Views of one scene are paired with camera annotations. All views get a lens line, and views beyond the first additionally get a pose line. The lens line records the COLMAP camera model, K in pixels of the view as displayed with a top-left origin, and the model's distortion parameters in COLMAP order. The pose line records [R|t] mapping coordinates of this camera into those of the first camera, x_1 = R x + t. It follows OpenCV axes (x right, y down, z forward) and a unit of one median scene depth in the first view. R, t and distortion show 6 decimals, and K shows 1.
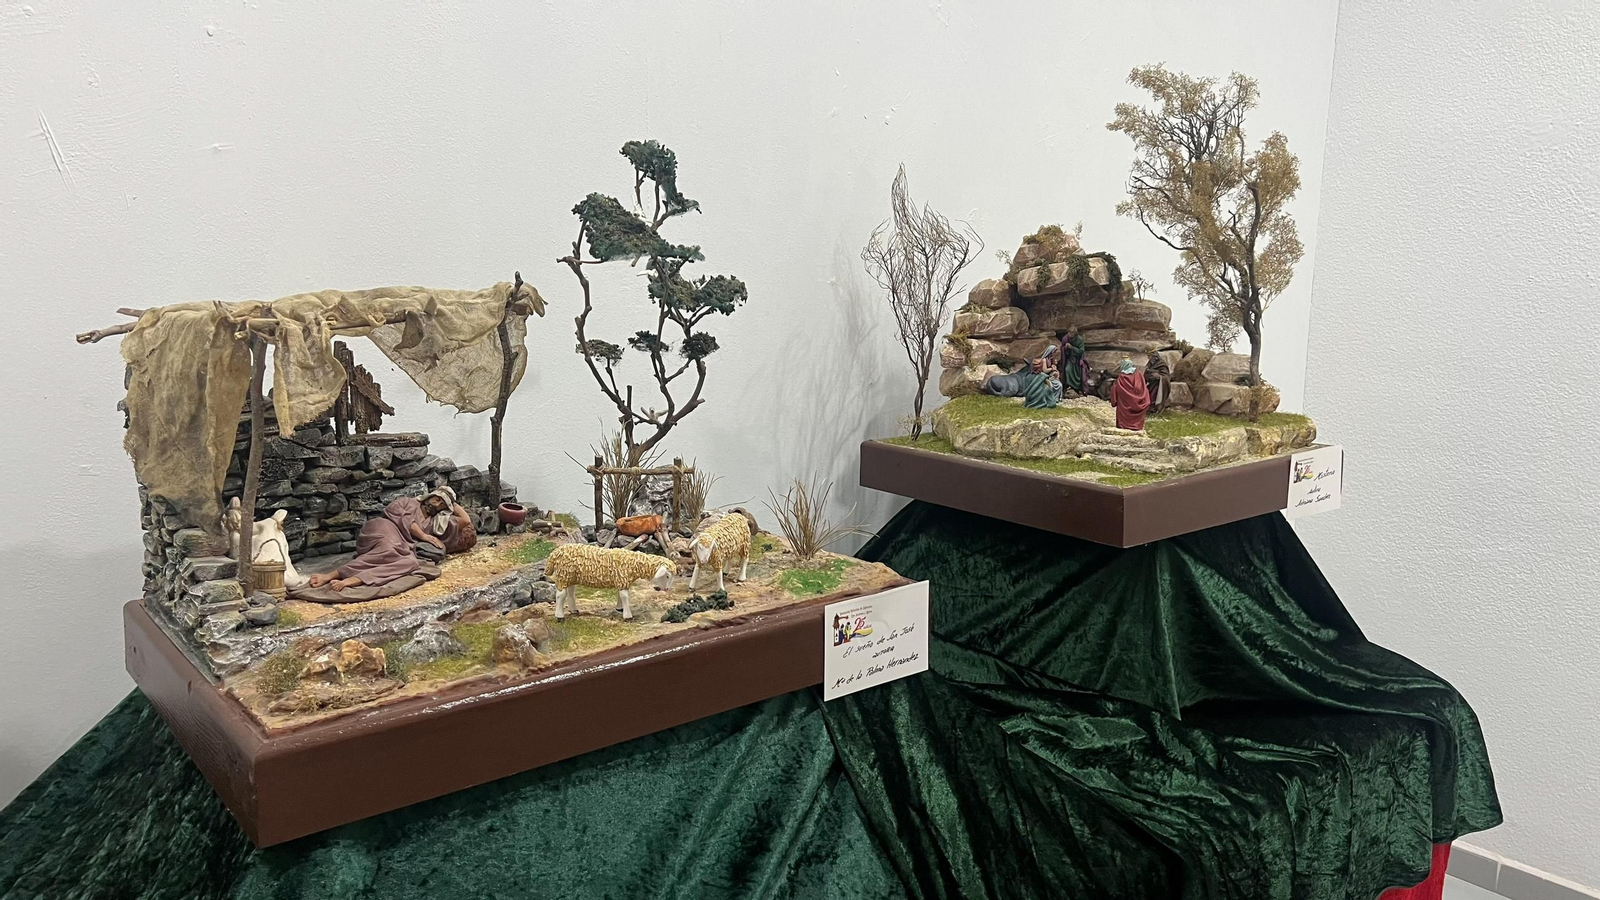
lens RADIAL K [[1194.8, 0, 806.8], [0, 1194.8, 451.4], [0, 0, 1]] dist [0.060545, -0.077331]
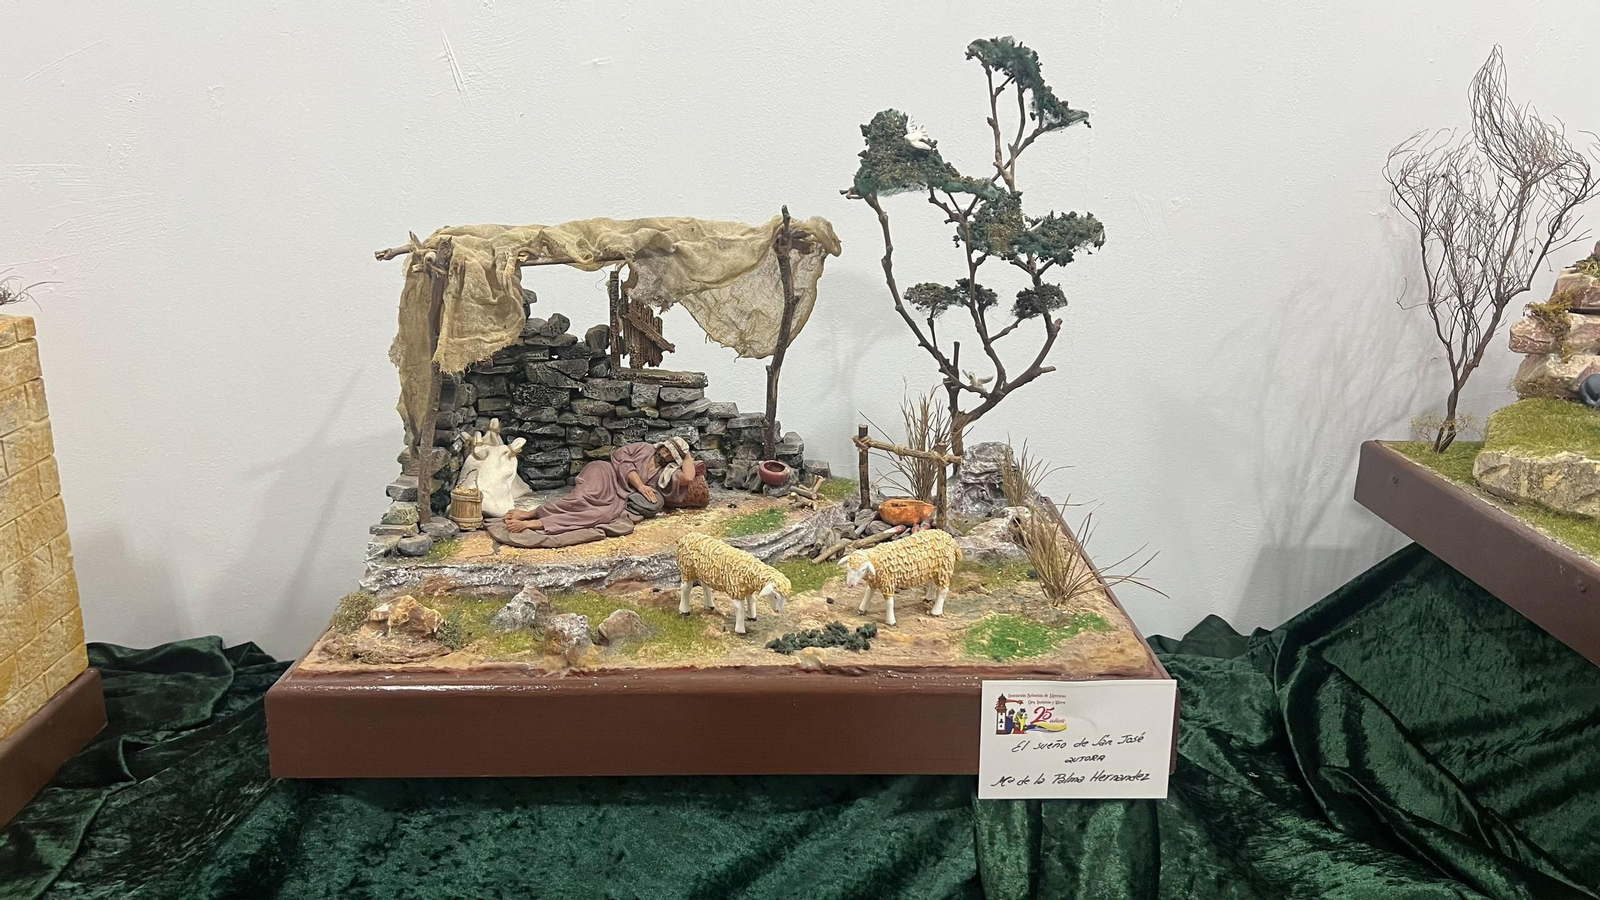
lens RADIAL K [[1194.8, 0, 798.2], [0, 1194.8, 464.8], [0, 0, 1]] dist [0.060545, -0.077331]
pose [[0.787559, 0.173462, -0.591322, 0.313445], [-0.110195, 0.983741, 0.141813, -0.088616], [0.606307, -0.046526, 0.793868, 0.308522]]
